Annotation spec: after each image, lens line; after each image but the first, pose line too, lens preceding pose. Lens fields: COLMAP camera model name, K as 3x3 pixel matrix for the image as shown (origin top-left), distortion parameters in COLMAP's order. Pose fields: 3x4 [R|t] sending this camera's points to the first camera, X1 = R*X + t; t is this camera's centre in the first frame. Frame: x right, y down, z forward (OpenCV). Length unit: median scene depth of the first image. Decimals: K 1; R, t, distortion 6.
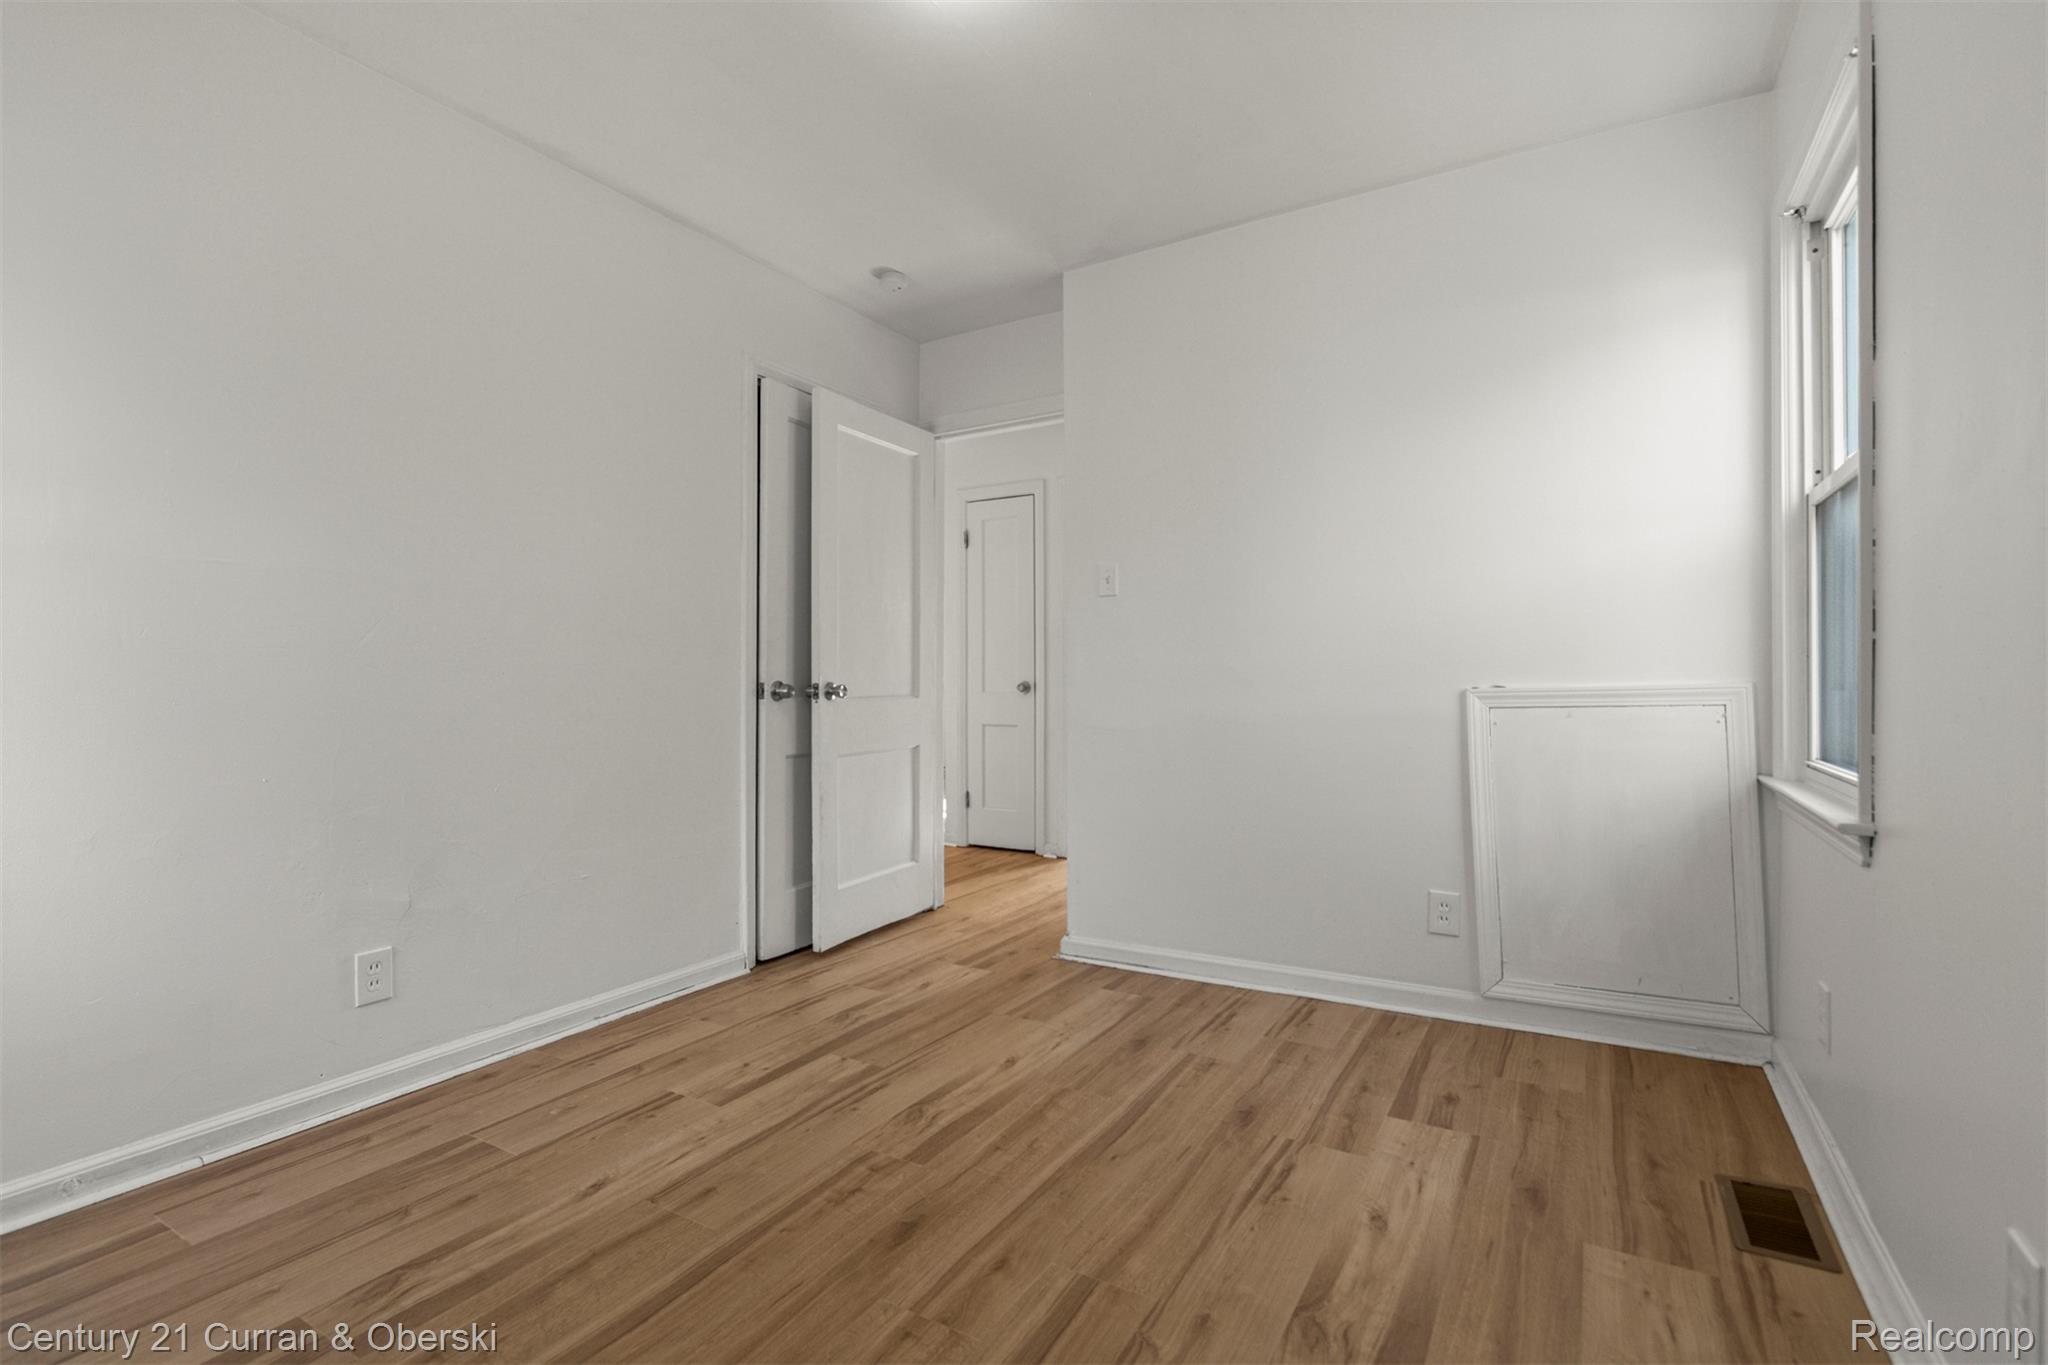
lens RADIAL K [[939.5, 0, 1019.6], [0, 939.5, 677.7], [0, 0, 1]] dist [0.002116, 0.000114]
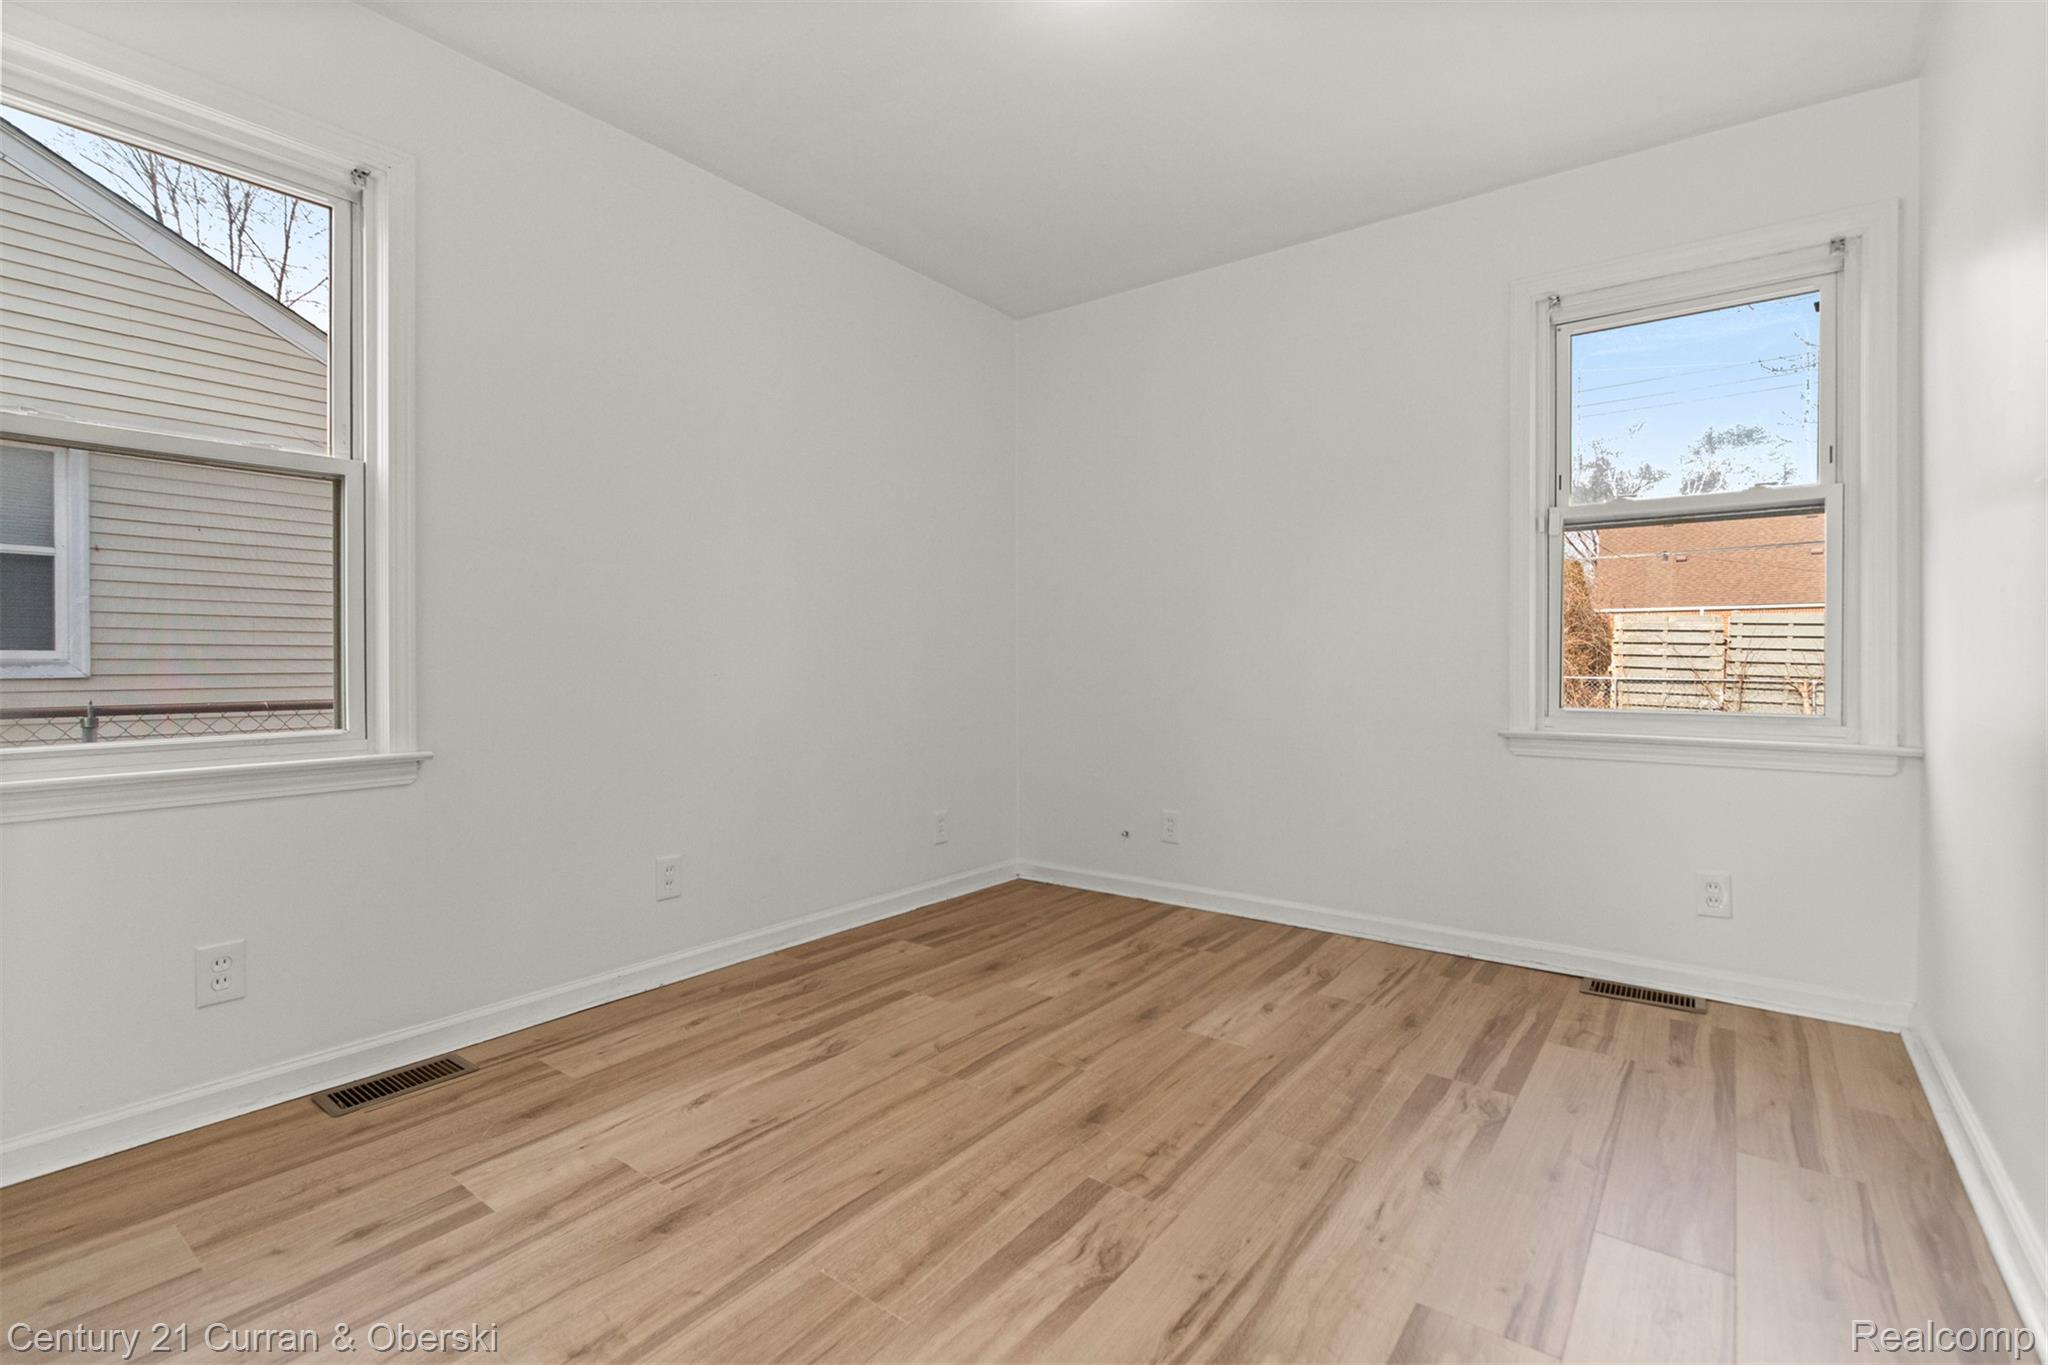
lens RADIAL K [[939.5, 0, 1020.6], [0, 939.5, 680.0], [0, 0, 1]] dist [0.002116, 0.000114]
pose [[-0.994347, 0.001324, 0.106170, -0.137281], [0.003454, 0.999797, 0.019875, 0.017436], [-0.106122, 0.020129, -0.994149, 1.937159]]
